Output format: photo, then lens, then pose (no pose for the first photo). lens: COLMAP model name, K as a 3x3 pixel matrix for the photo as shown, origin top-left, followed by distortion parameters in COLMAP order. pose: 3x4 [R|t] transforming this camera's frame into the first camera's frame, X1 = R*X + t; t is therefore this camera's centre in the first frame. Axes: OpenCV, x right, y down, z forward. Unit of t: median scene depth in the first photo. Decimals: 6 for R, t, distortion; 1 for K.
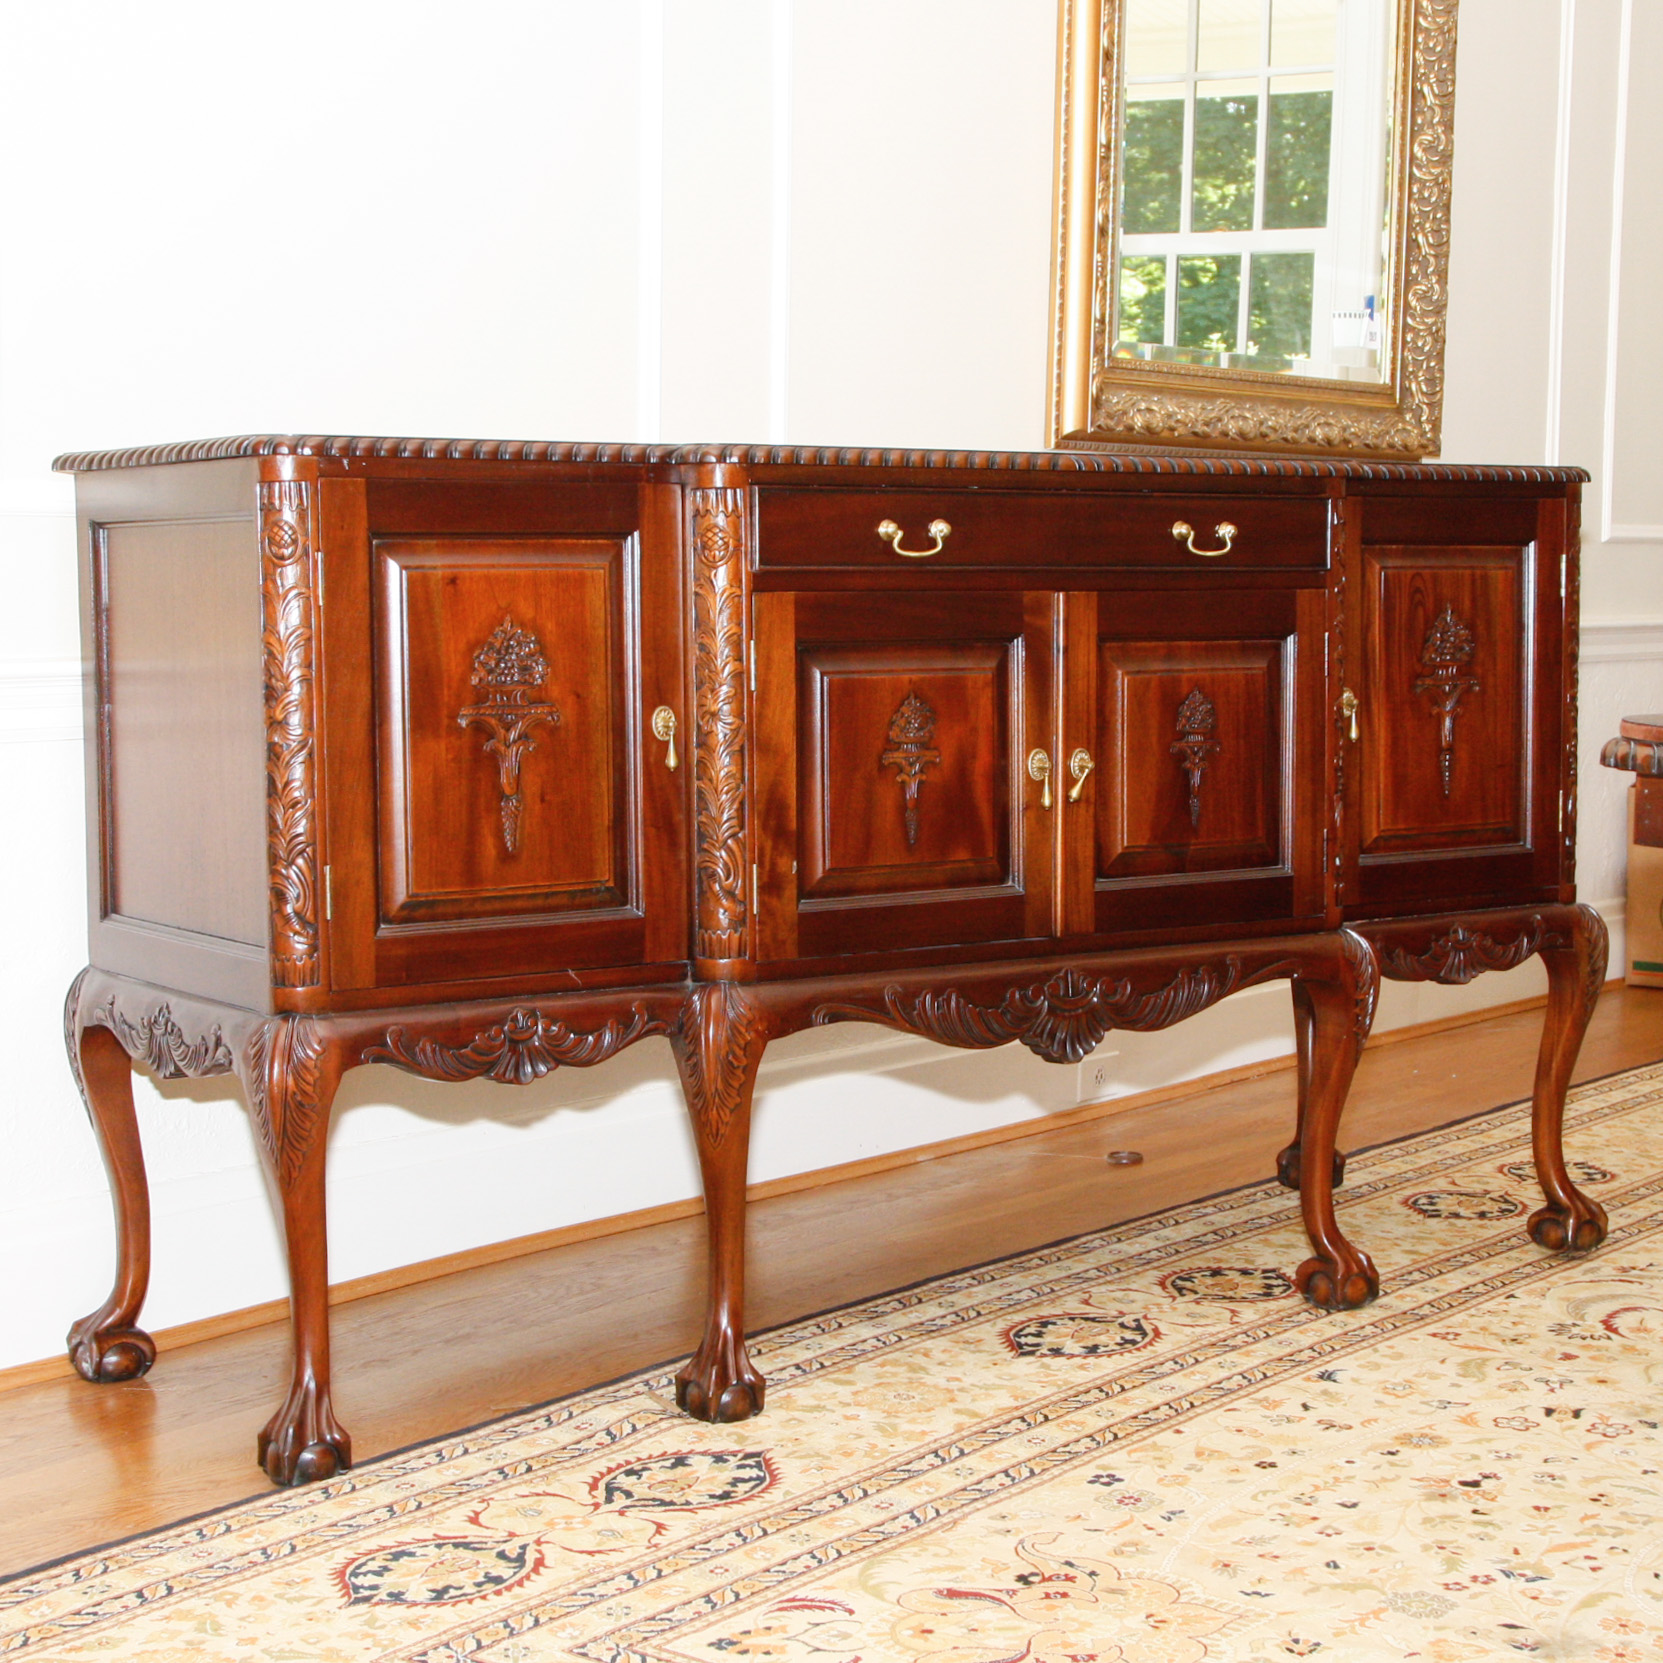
lens RADIAL K [[2947.3, 0, 867.5], [0, 2947.3, 819.8], [0, 0, 1]] dist [0.021741, 0.134693]
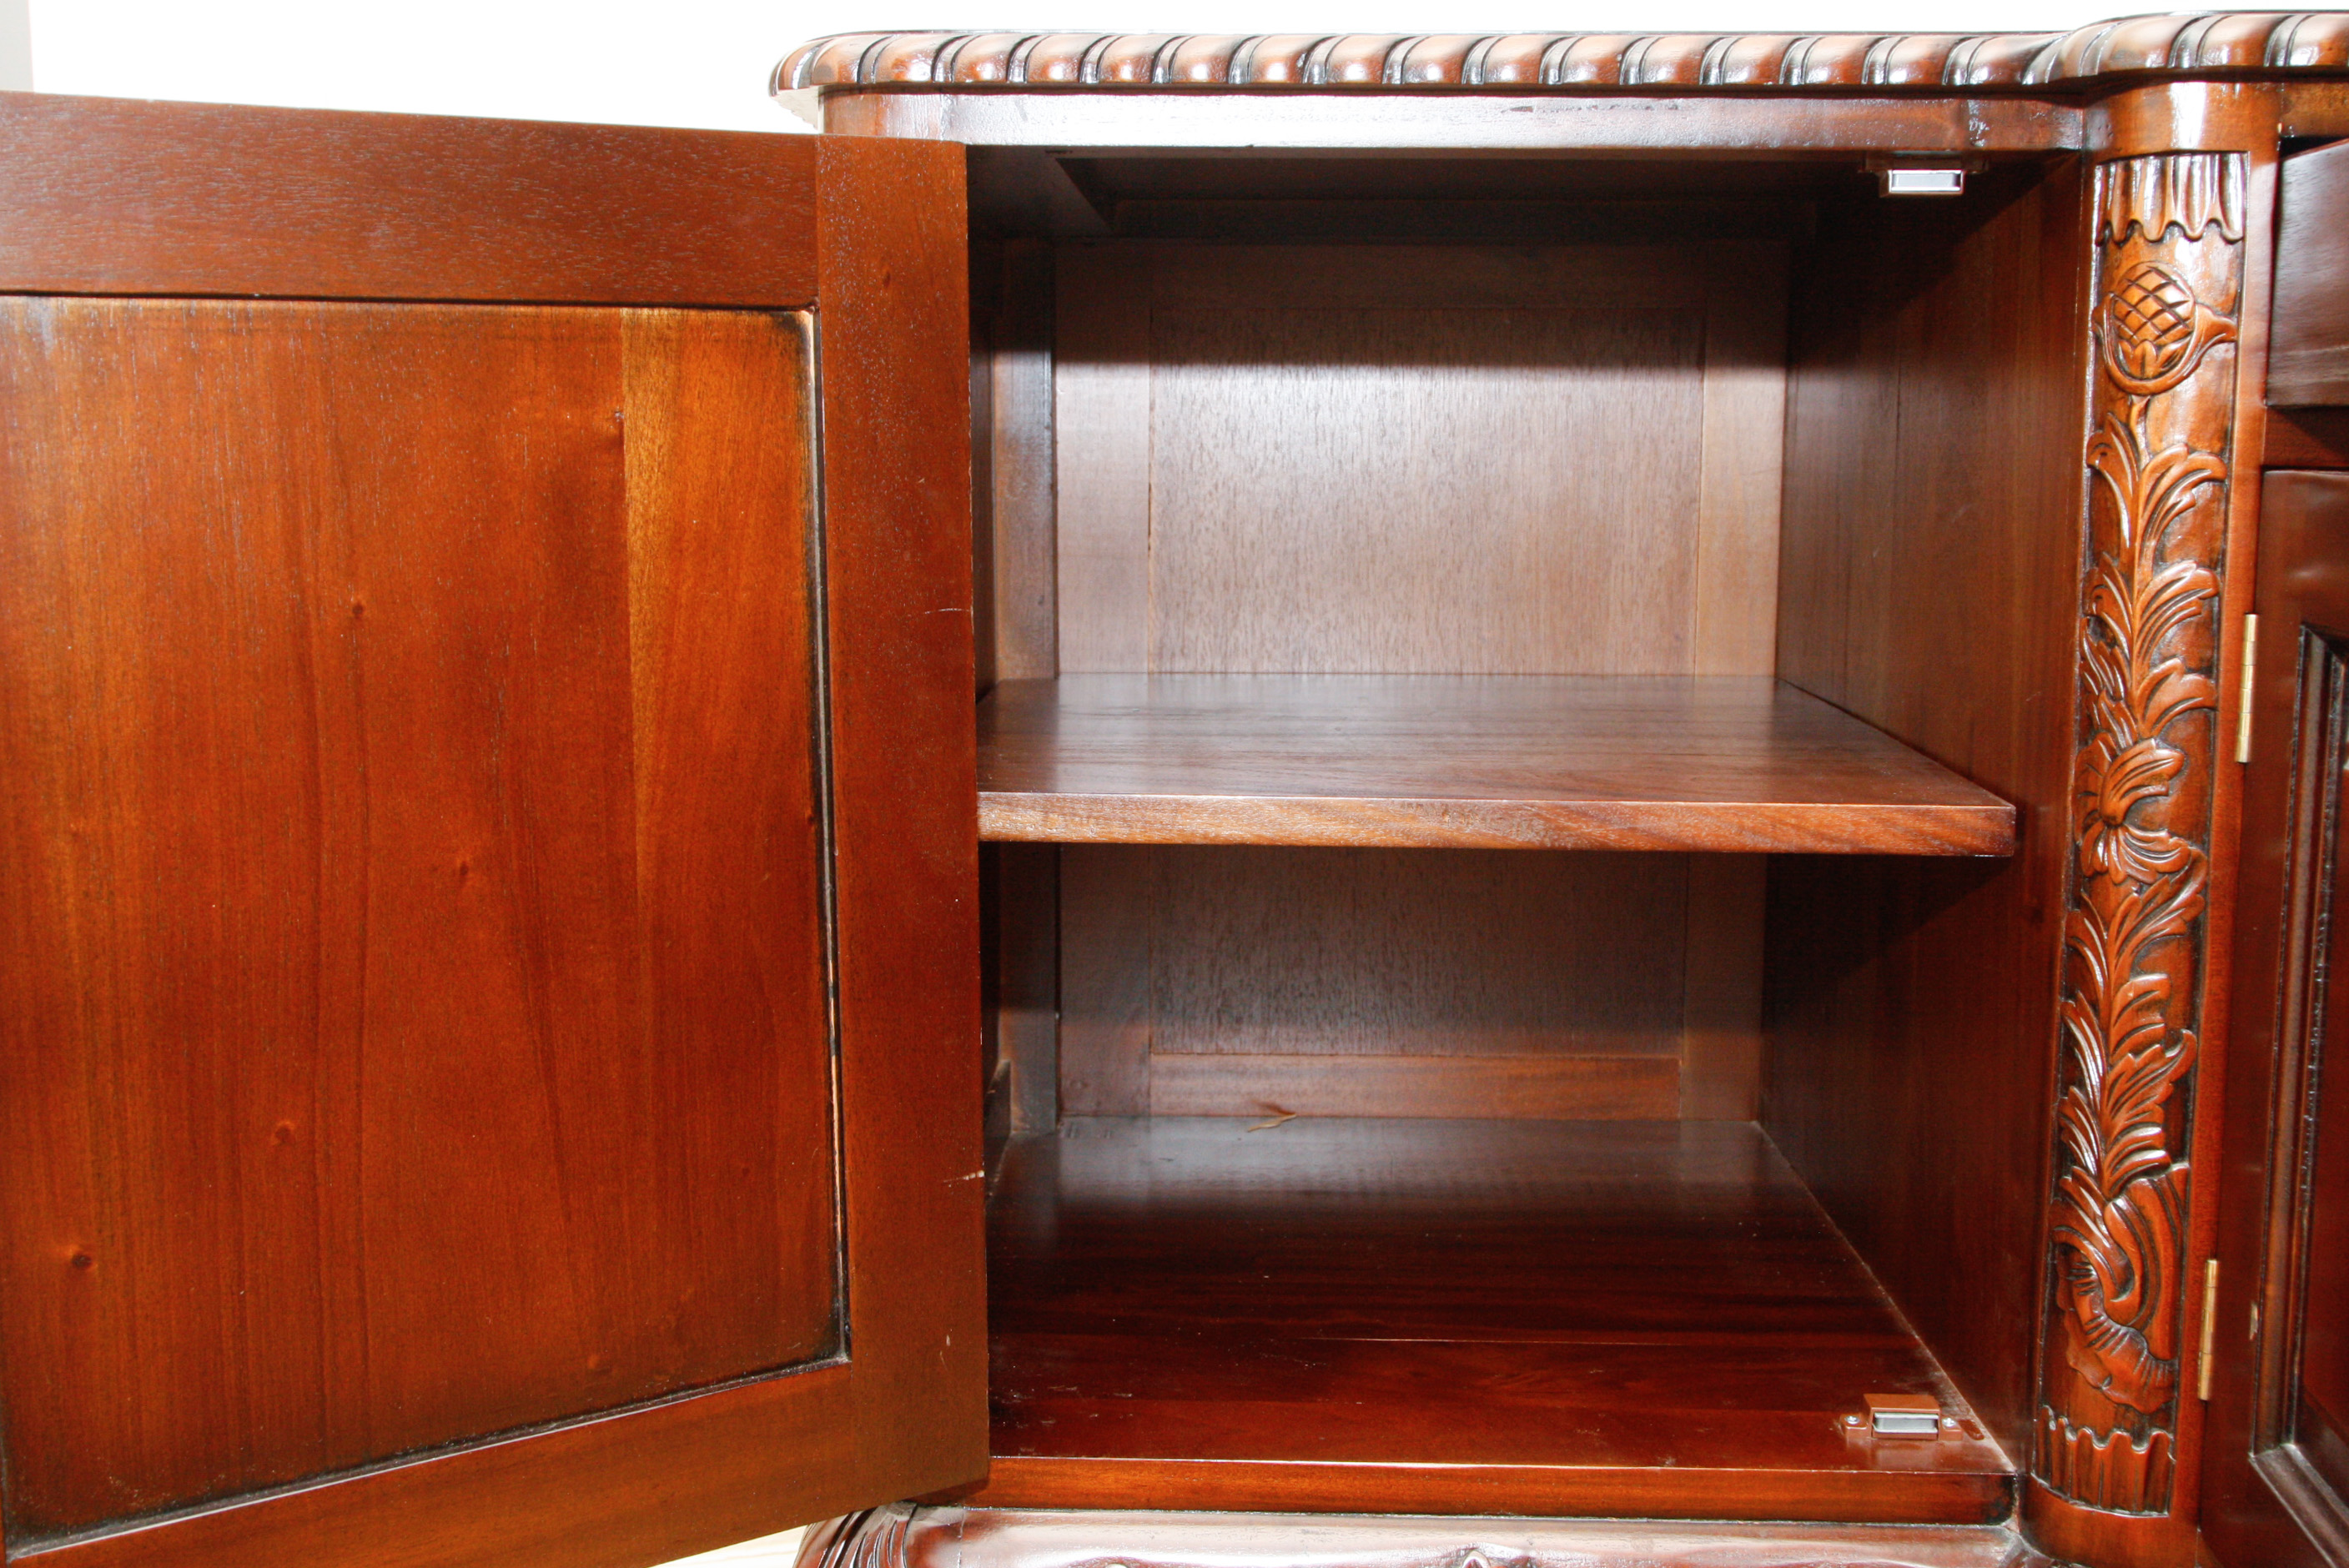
lens RADIAL K [[2505.2, 0, 1187.4], [0, 2505.2, 781.5], [0, 0, 1]] dist [-0.008220, 0.016186]
pose [[0.808150, 0.089735, -0.582101, 0.029006], [-0.056207, 0.995565, 0.075439, -0.053707], [0.586289, -0.028248, 0.809609, 0.664124]]
